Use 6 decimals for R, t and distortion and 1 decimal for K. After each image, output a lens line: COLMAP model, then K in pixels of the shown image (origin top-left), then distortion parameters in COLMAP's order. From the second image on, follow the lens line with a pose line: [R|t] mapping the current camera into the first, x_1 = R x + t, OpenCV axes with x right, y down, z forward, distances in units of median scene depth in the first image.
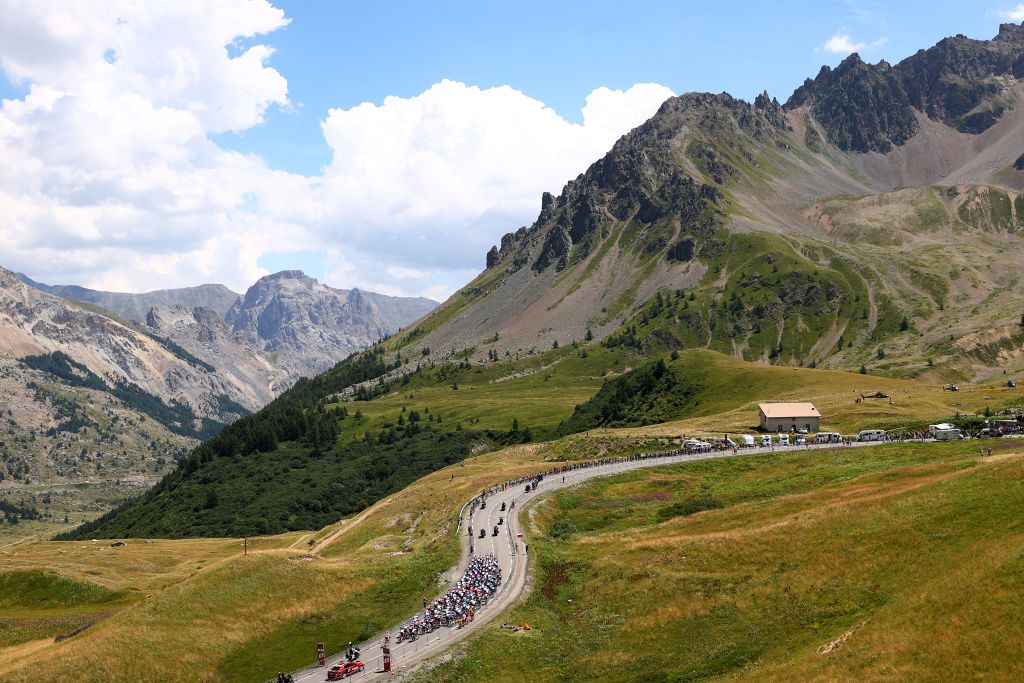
lens RADIAL K [[1120.4, 0, 505.1], [0, 1120.4, 339.2], [0, 0, 1]] dist [0.045551, 0.000000]
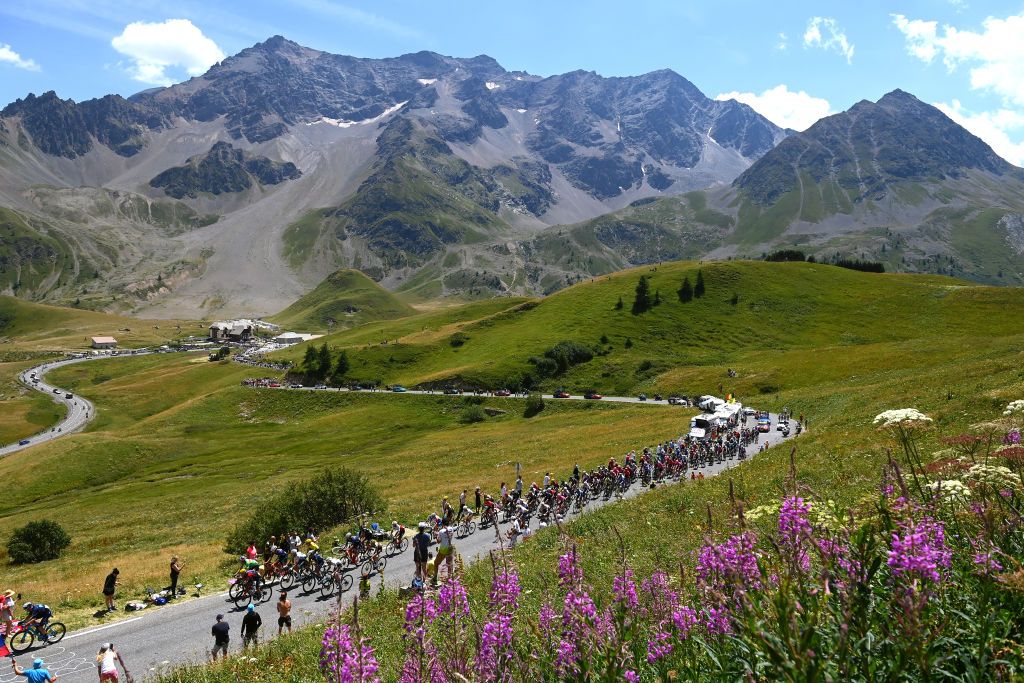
lens RADIAL K [[763.2, 0, 510.8], [0, 763.2, 342.6], [0, 0, 1]] dist [-0.038105, 0.001713]
pose [[0.615622, -0.014172, 0.787914, -0.157392], [-0.078339, 0.993785, 0.079084, -0.041269], [-0.784138, -0.110410, 0.610685, -0.232444]]
